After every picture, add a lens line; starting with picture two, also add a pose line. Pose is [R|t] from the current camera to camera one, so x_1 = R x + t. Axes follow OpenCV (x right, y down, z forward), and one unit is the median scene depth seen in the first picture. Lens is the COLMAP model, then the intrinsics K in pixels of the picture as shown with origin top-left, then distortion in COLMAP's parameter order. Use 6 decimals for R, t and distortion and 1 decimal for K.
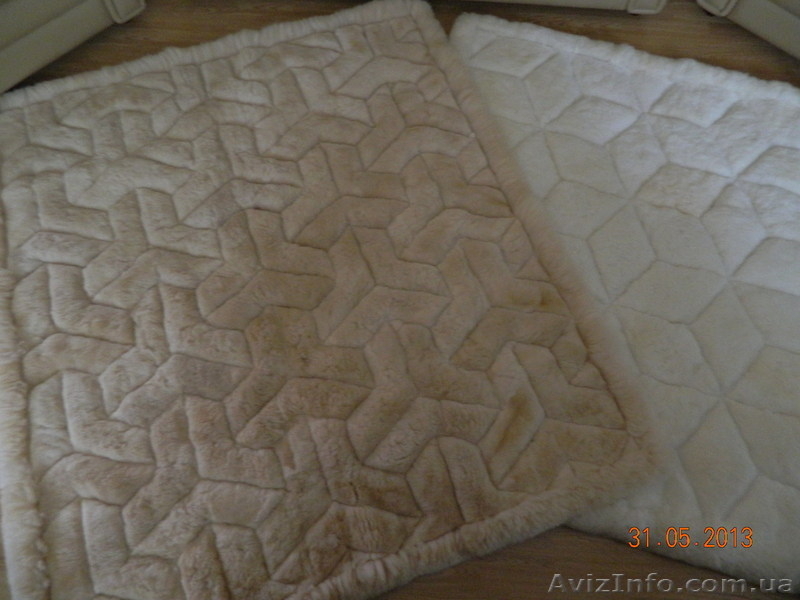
lens RADIAL K [[577.1, 0, 400.0], [0, 577.1, 300.0], [0, 0, 1]] dist [-0.000174, -0.001085]
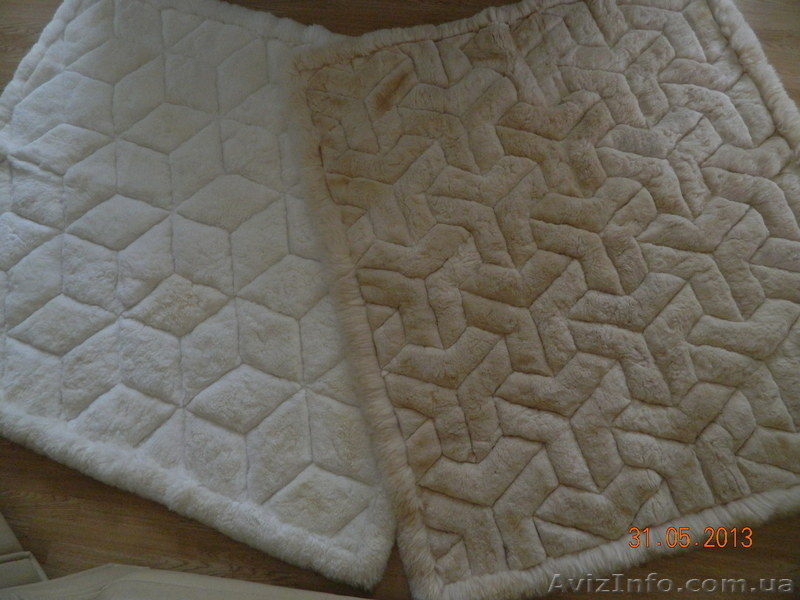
lens RADIAL K [[581.1, 0, 400.0], [0, 581.1, 300.0], [0, 0, 1]] dist [0.006138, -0.000314]
pose [[-0.997463, -0.055635, 0.044412, 0.076798], [0.071153, -0.759731, 0.646333, -0.899133], [-0.002217, 0.647853, 0.761762, 0.264169]]
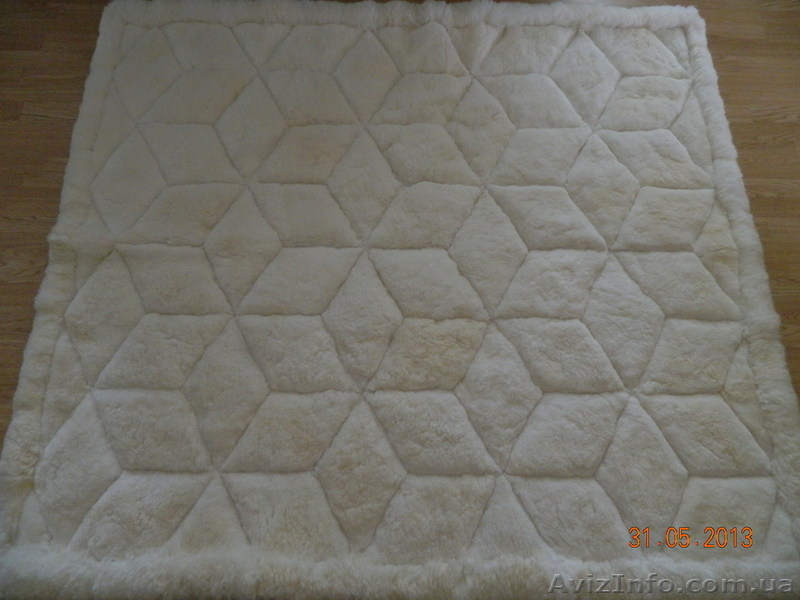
lens RADIAL K [[581.1, 0, 400.0], [0, 581.1, 300.0], [0, 0, 1]] dist [0.006138, -0.000314]
pose [[-0.955746, 0.259966, -0.137724, 0.692731], [-0.283665, -0.690193, 0.665708, -0.722514], [0.078005, 0.675315, 0.733392, 0.430874]]
